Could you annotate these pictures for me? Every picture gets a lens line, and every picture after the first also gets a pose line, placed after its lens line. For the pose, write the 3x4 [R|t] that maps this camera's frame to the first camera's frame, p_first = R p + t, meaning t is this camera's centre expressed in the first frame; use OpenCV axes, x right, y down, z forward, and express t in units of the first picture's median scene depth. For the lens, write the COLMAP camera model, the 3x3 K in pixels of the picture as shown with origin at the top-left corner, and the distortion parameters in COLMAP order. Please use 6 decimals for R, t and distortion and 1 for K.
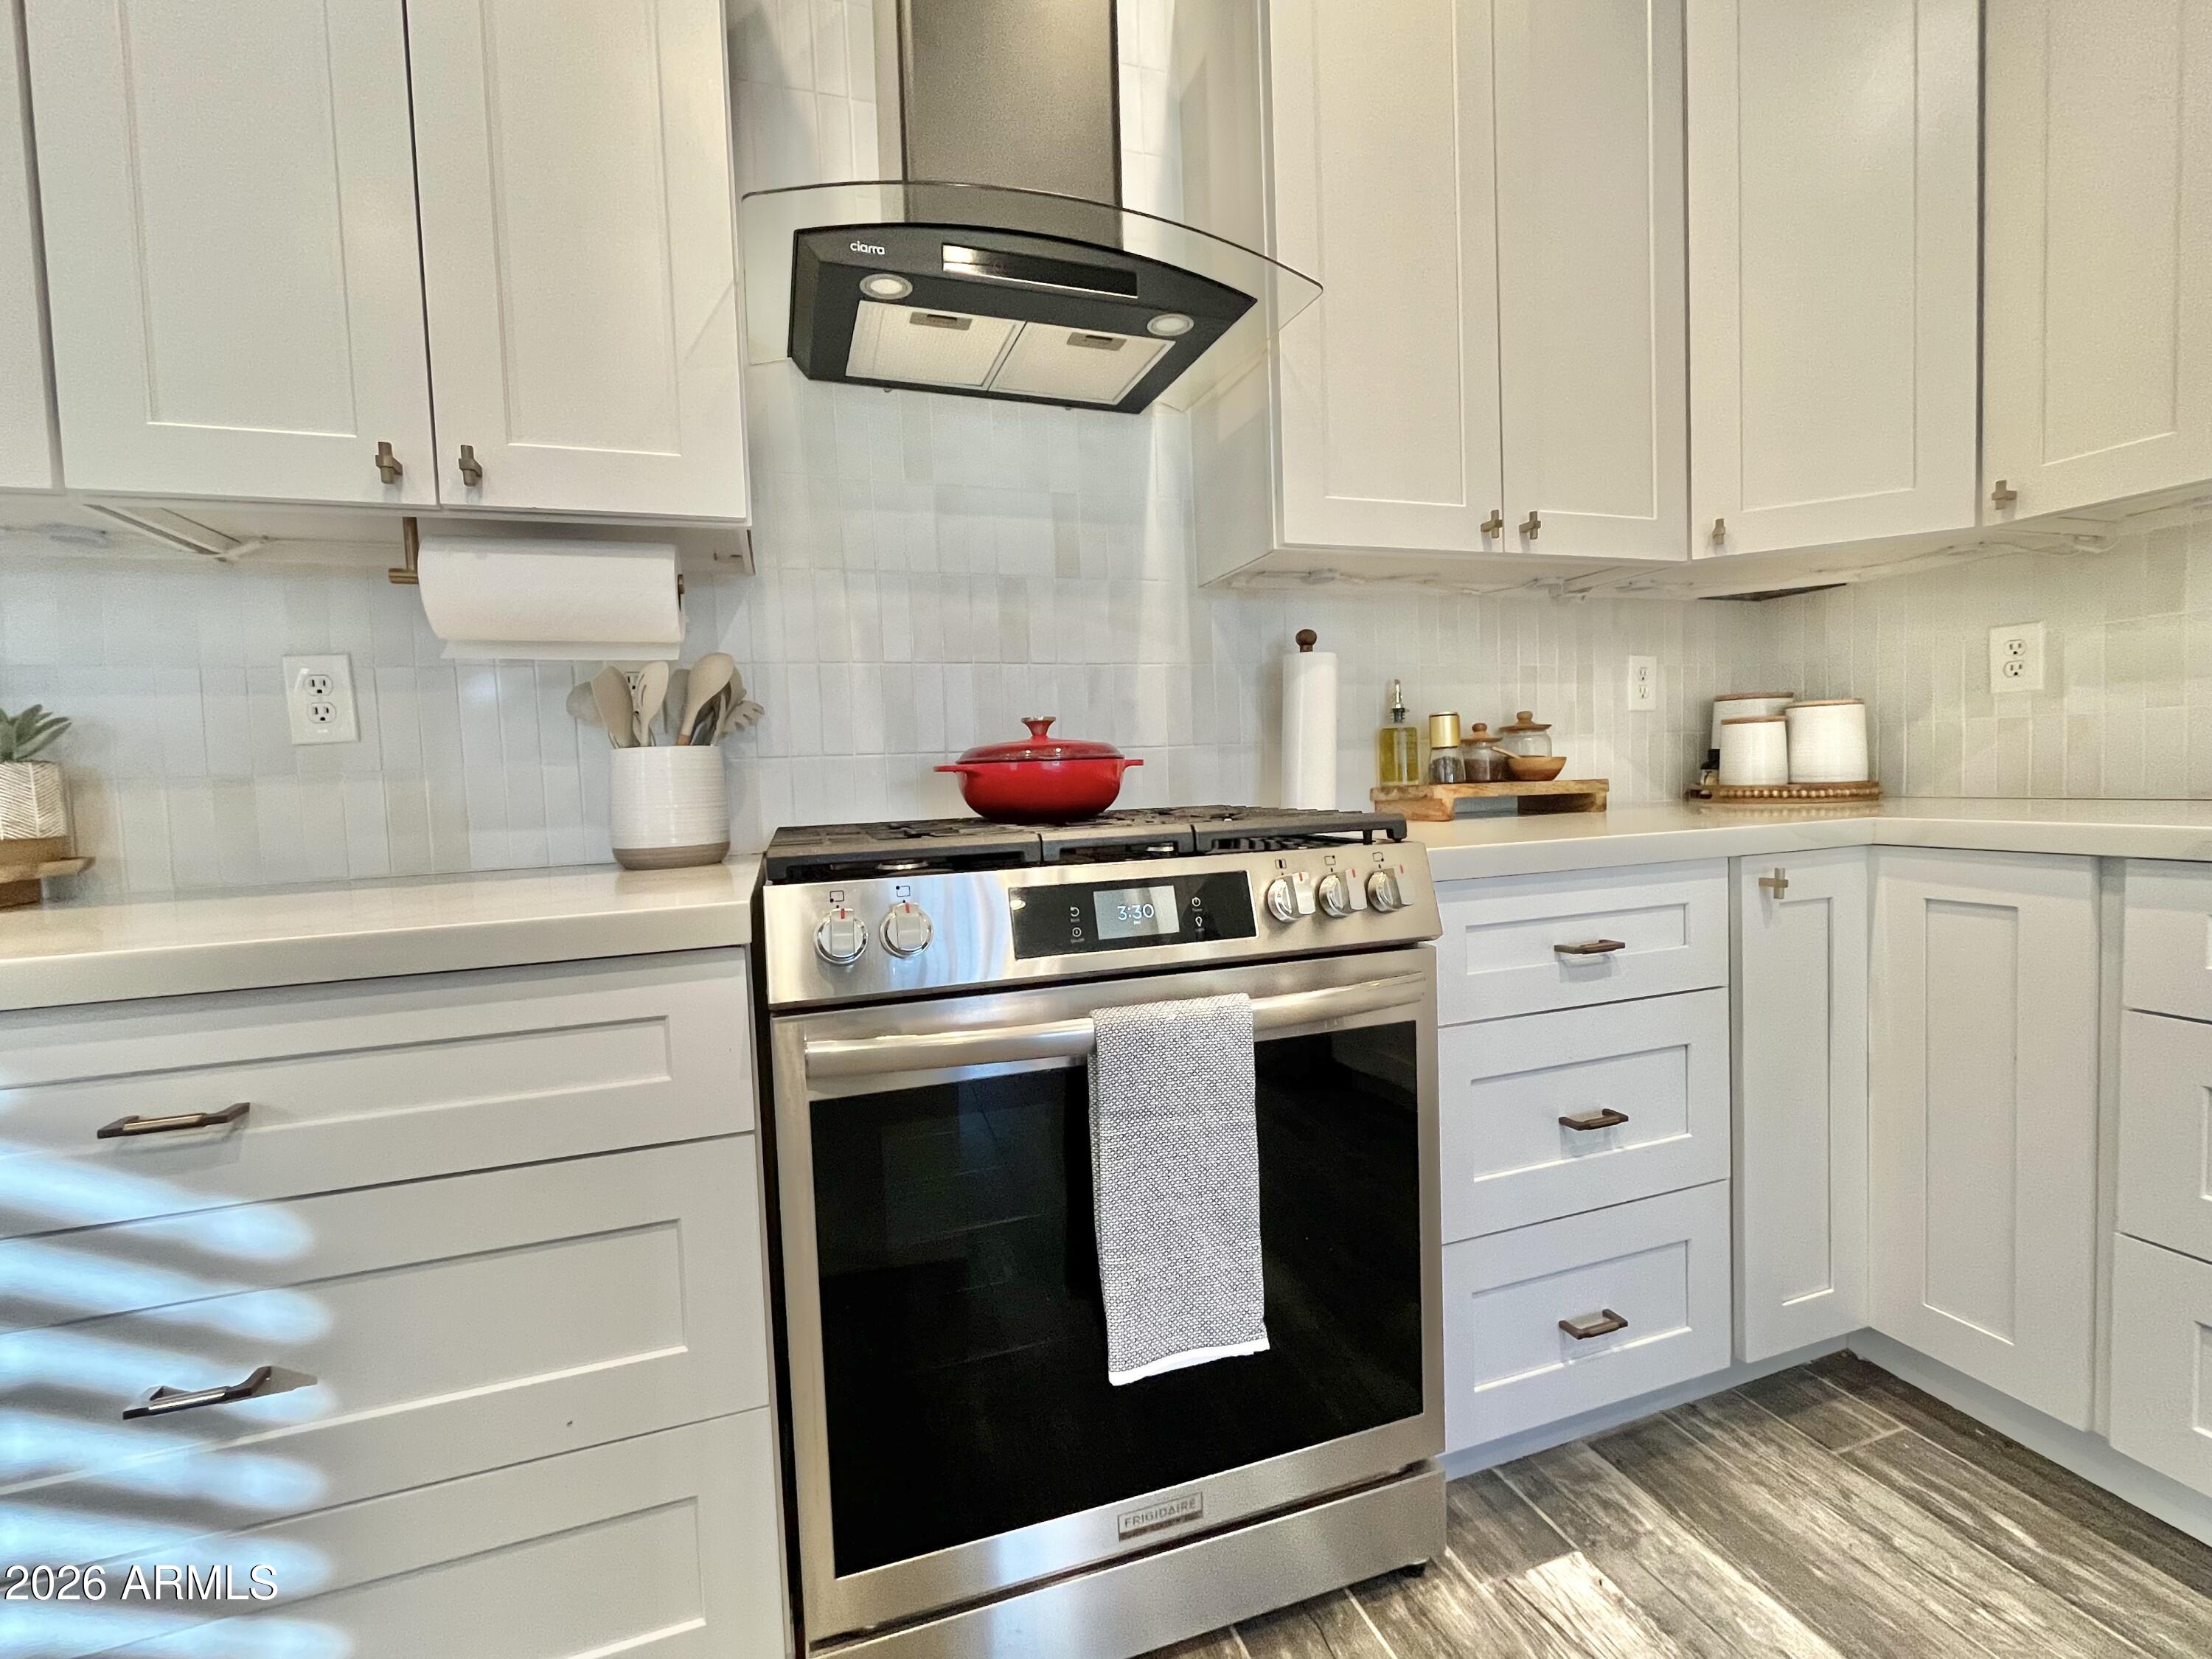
lens RADIAL K [[939.4, 0, 1085.8], [0, 939.4, 821.2], [0, 0, 1]] dist [0.001203, -0.000052]
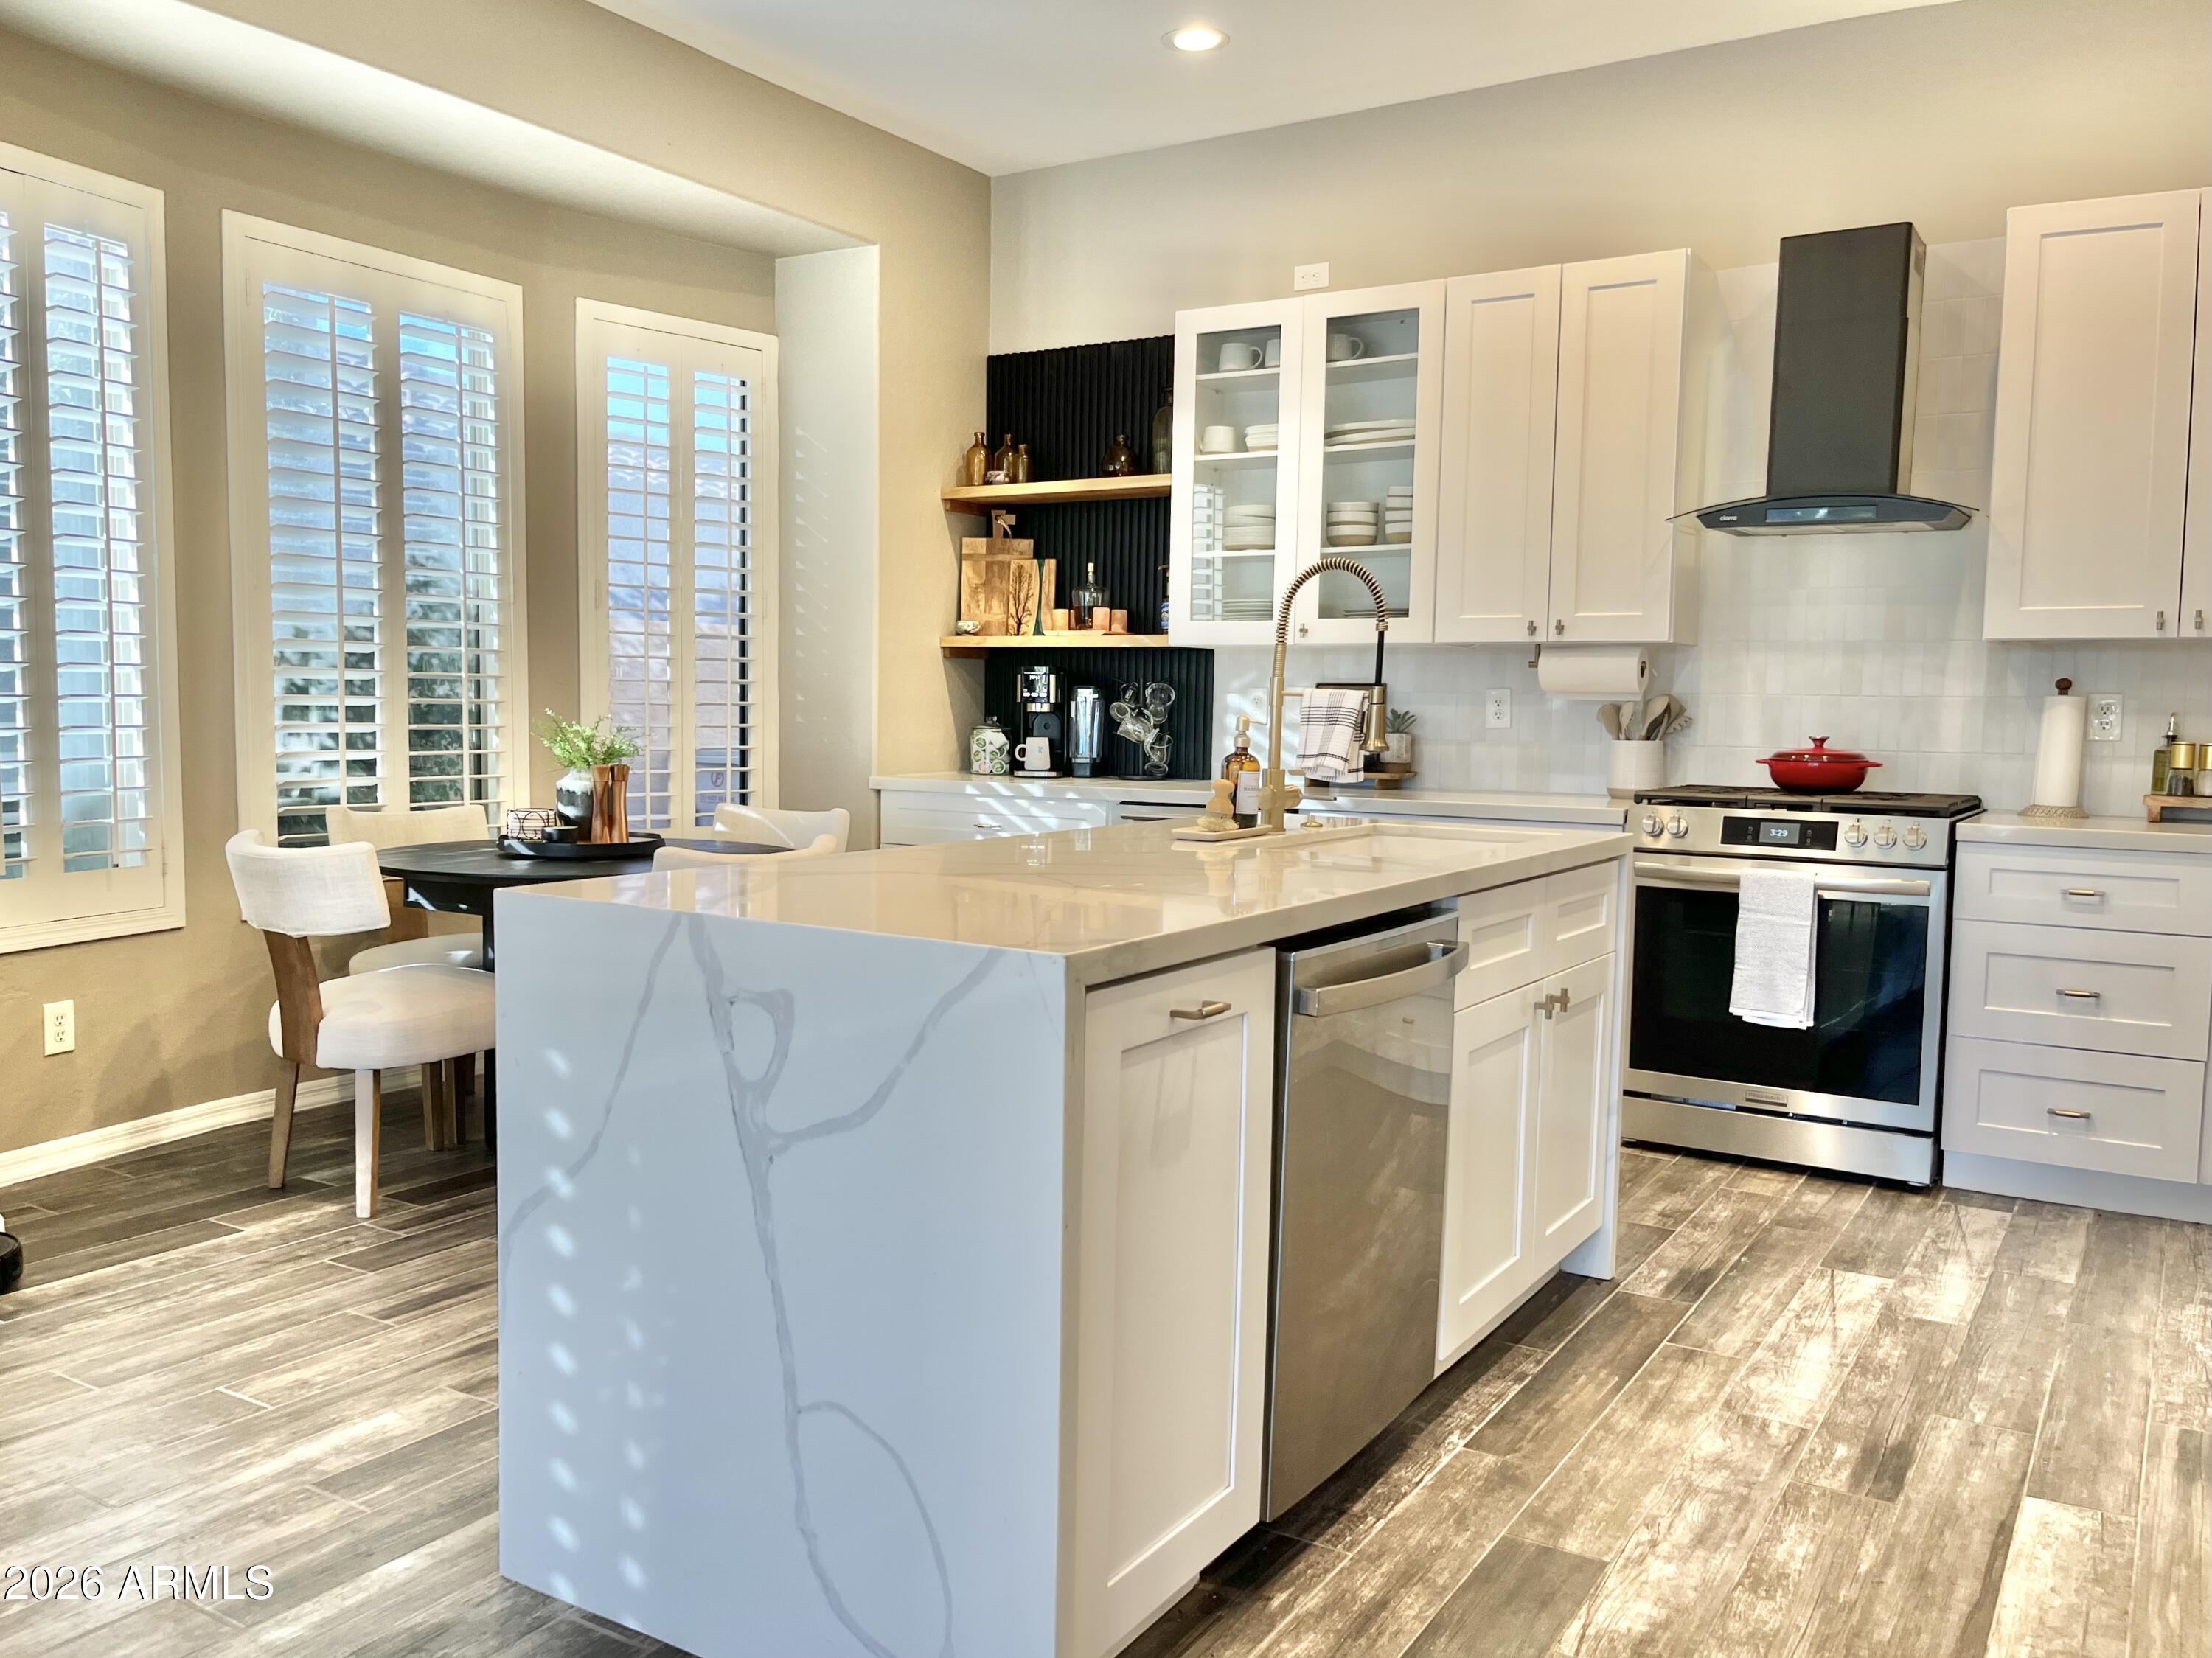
lens RADIAL K [[1702.5, 0, 1114.7], [0, 1702.5, 835.5], [0, 0, 1]] dist [0.001114, -0.002437]
pose [[0.640841, 0.108560, -0.759959, 1.629311], [-0.079329, 0.994015, 0.075101, -0.061100], [0.763564, 0.012159, 0.645617, -2.198164]]
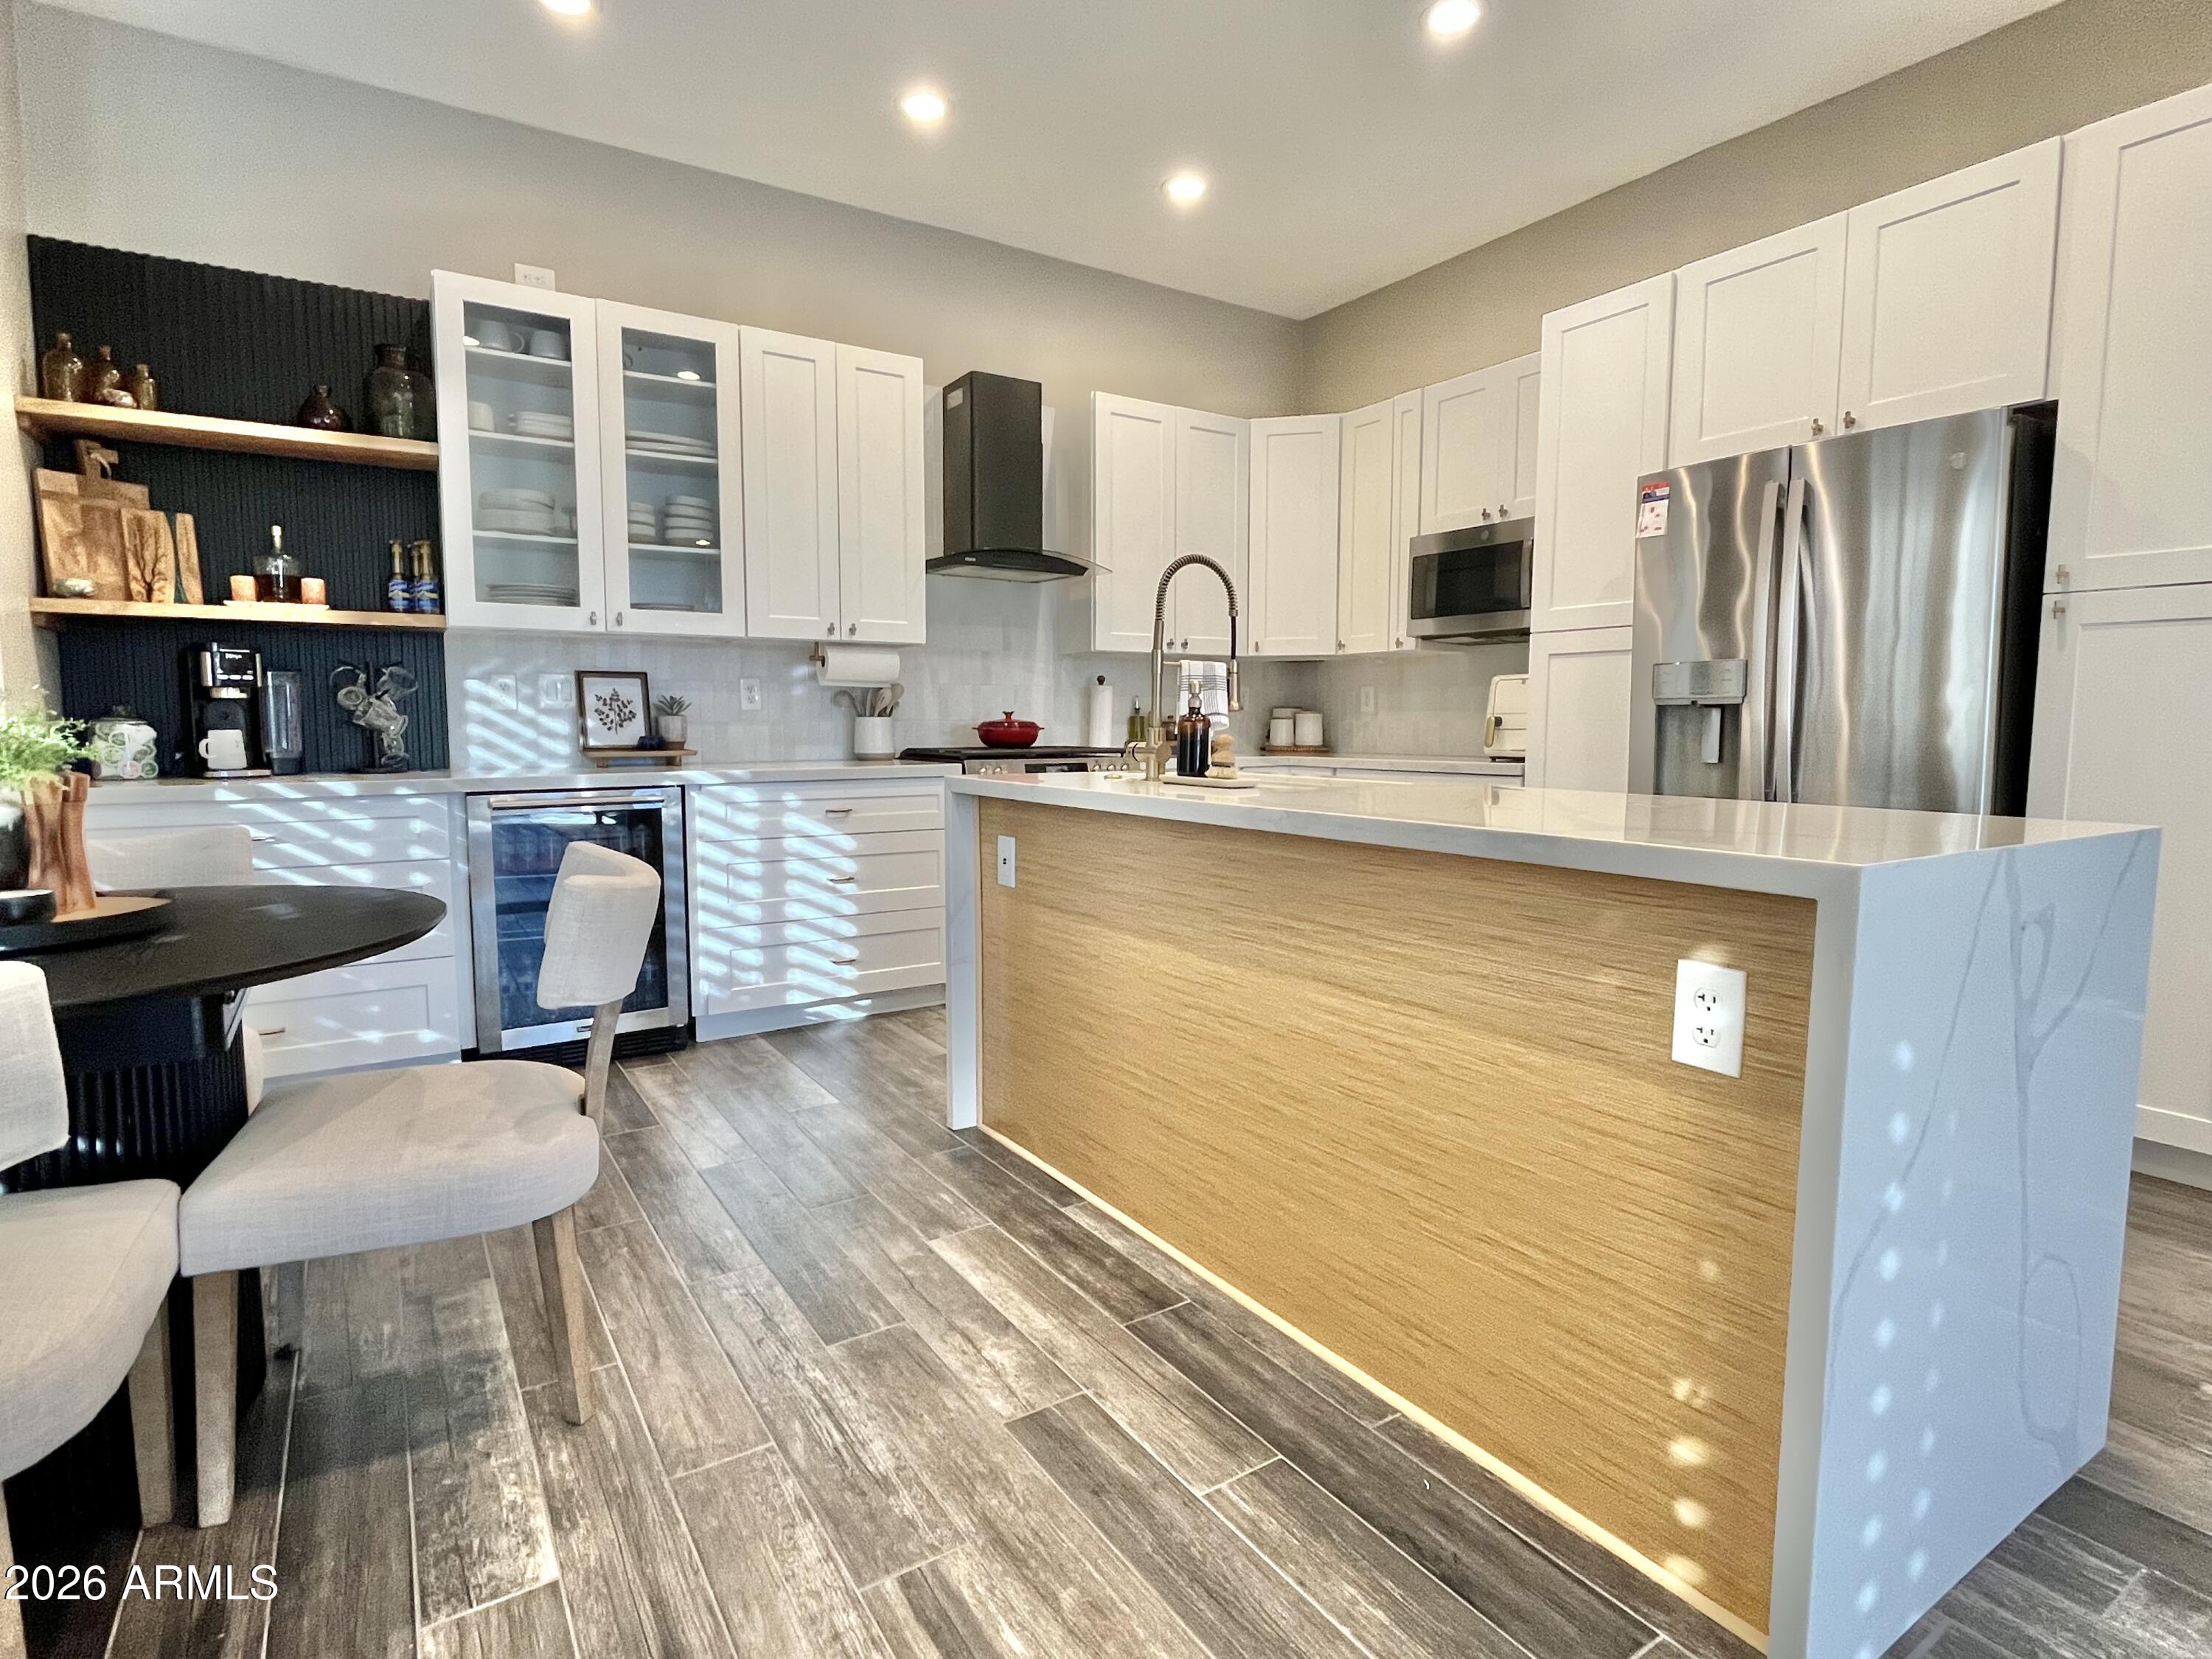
lens RADIAL K [[1113.1, 0, 1095.0], [0, 1113.1, 816.5], [0, 0, 1]] dist [-0.006430, 0.000794]
pose [[0.967650, 0.018087, 0.251648, -0.636559], [-0.026306, 0.999223, 0.029334, 0.098791], [-0.250922, -0.035005, 0.967374, -2.292408]]
